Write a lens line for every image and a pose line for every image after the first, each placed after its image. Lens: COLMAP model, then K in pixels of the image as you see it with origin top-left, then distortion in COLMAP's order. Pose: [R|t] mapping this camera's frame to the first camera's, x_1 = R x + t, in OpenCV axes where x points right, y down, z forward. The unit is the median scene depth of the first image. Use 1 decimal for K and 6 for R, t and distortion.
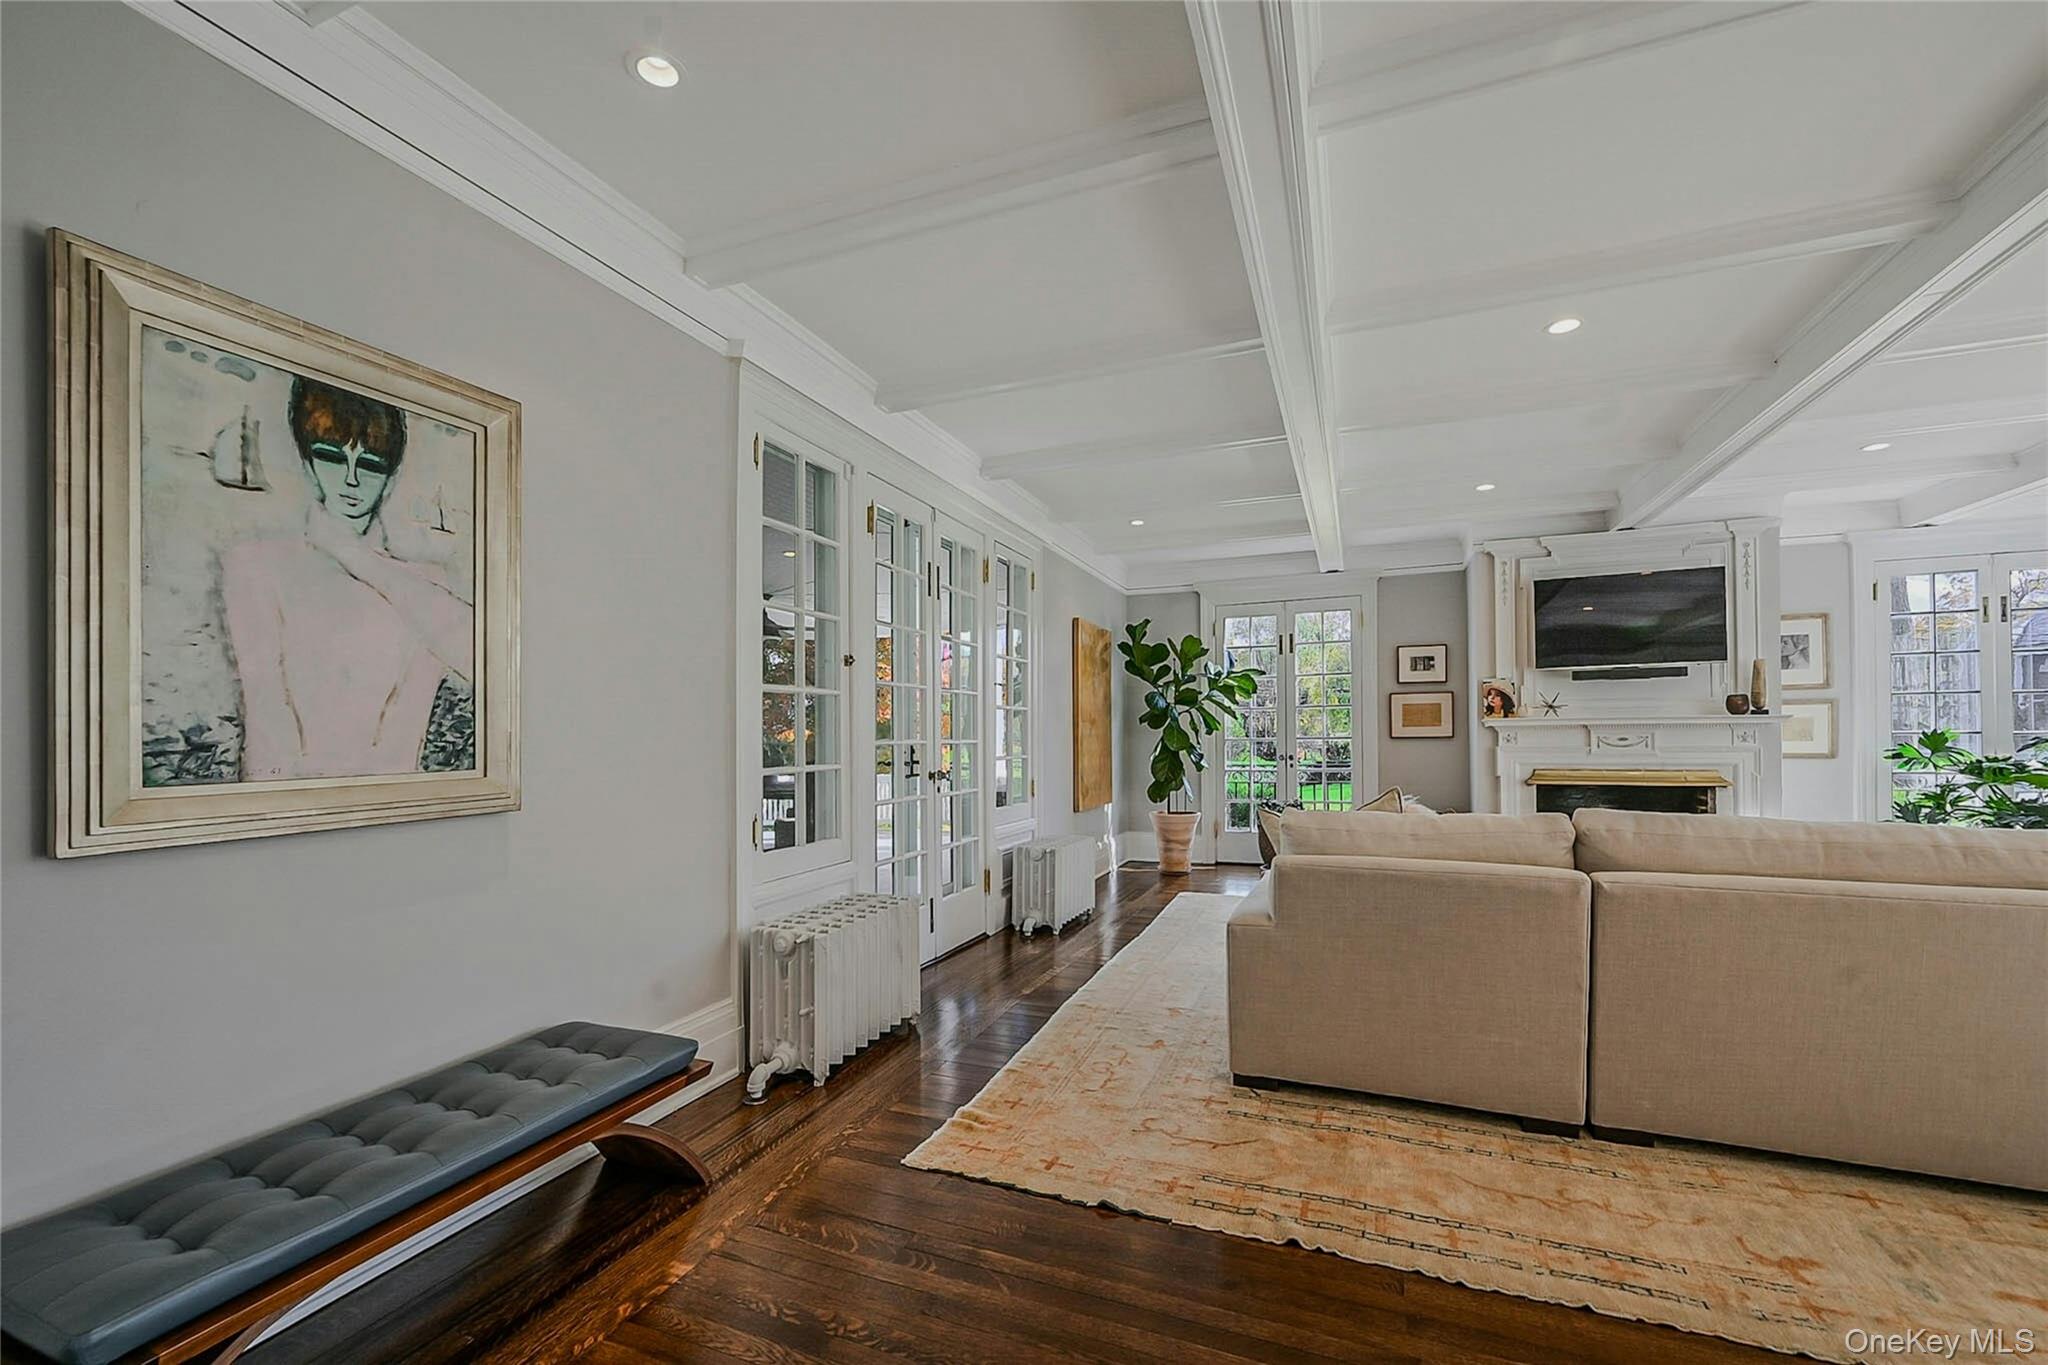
lens RADIAL K [[833.3, 0, 1019.5], [0, 833.3, 706.4], [0, 0, 1]] dist [0.001515, 0.000245]
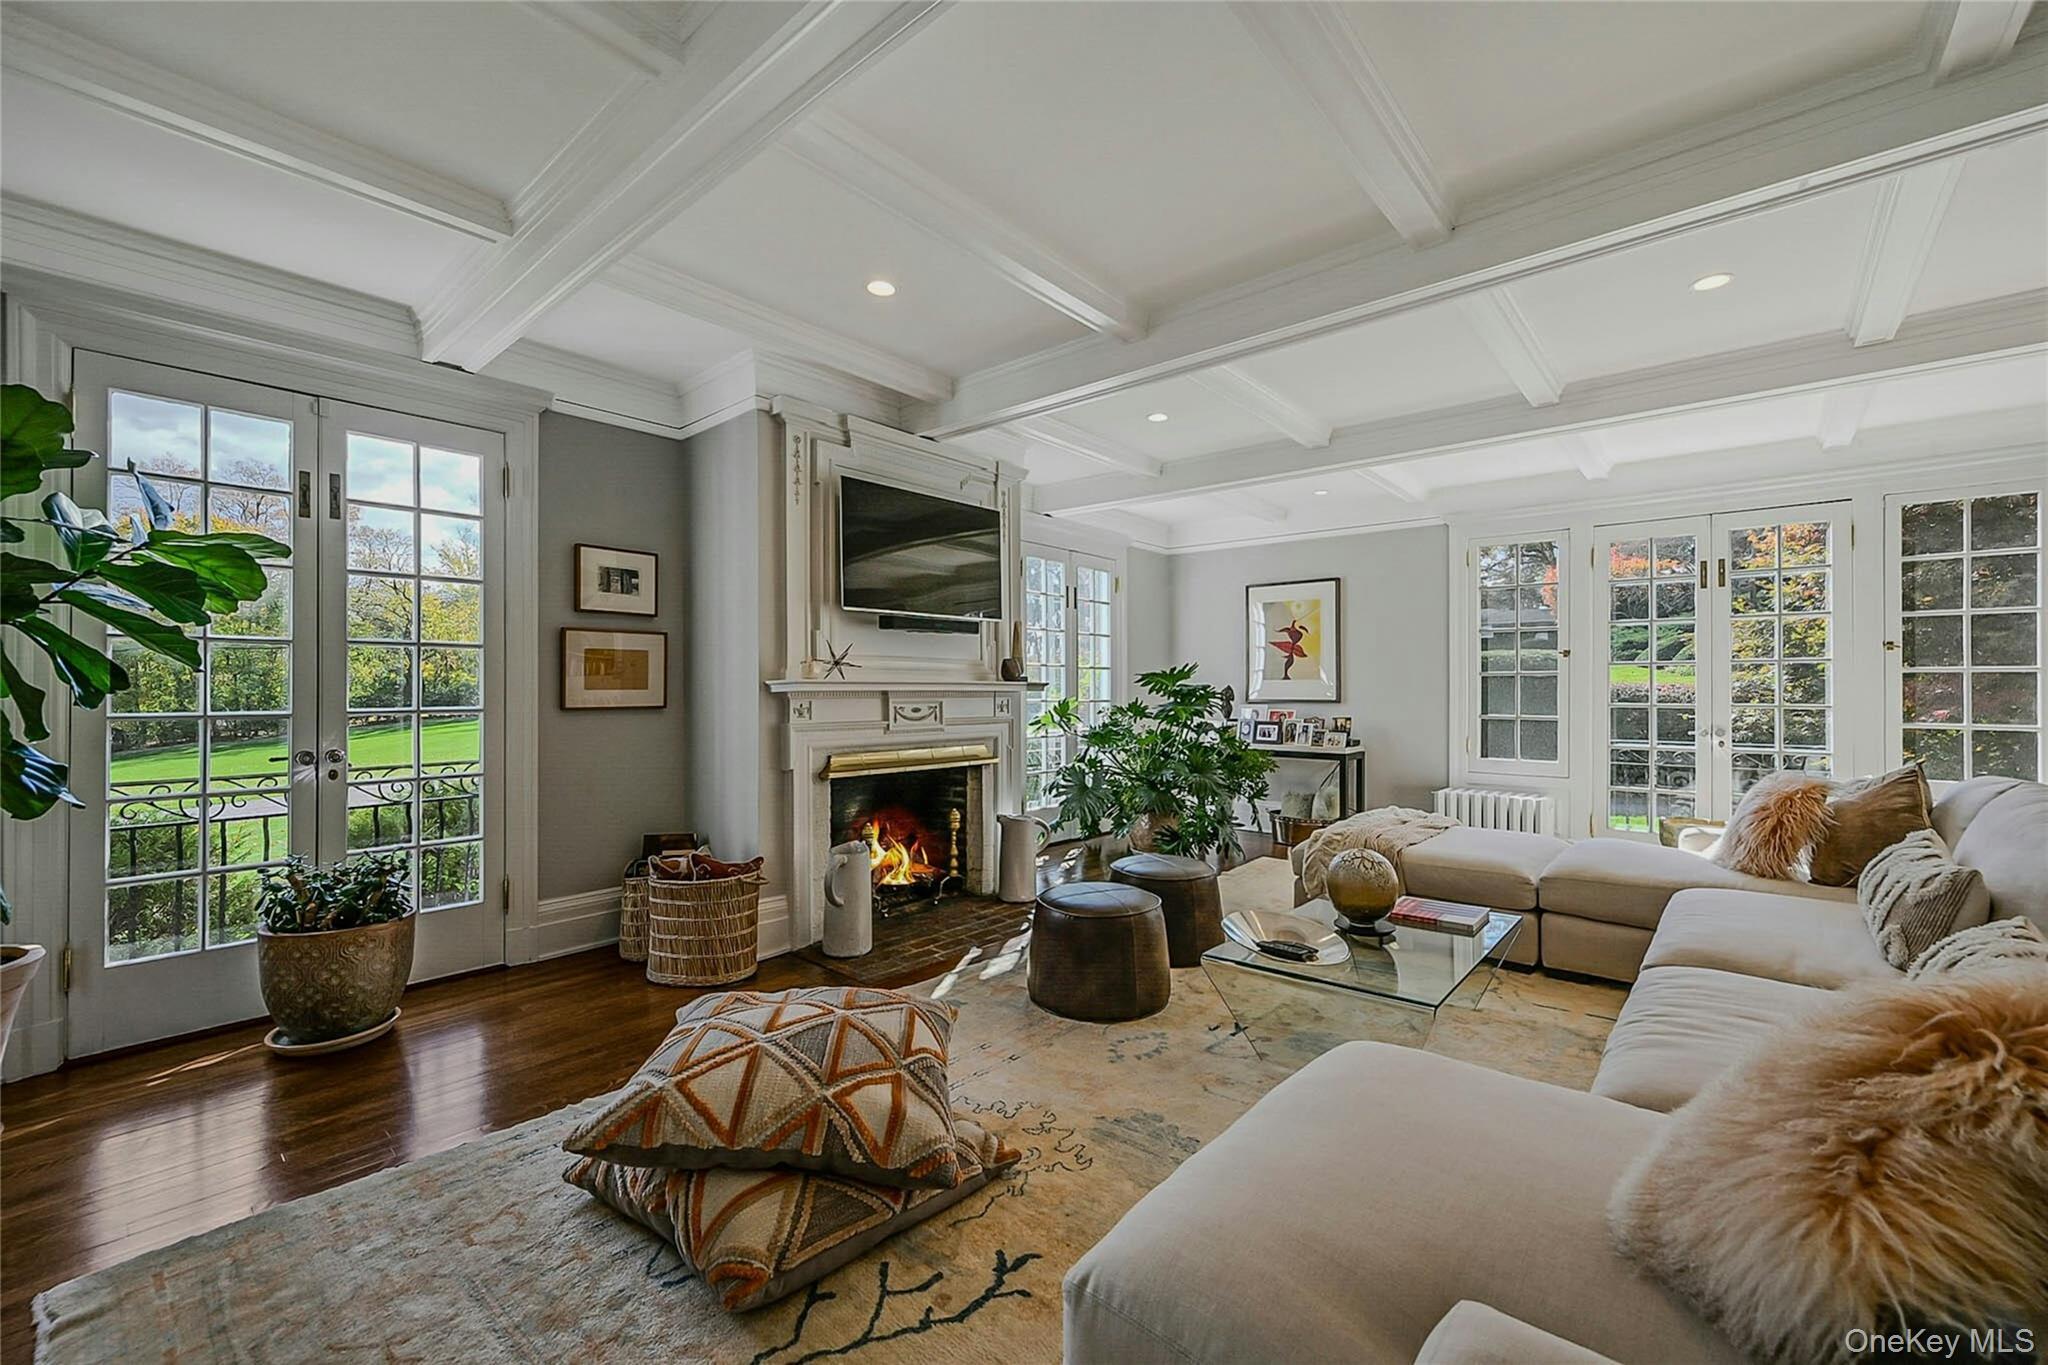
lens RADIAL K [[817.2, 0, 1020.0], [0, 817.2, 689.1], [0, 0, 1]] dist [0.001460, 0.000272]
pose [[0.312857, 0.010738, 0.949739, 0.032789], [-0.034460, 0.999406, 0.000052, 0.014242], [-0.949175, -0.032744, 0.313042, 0.560264]]
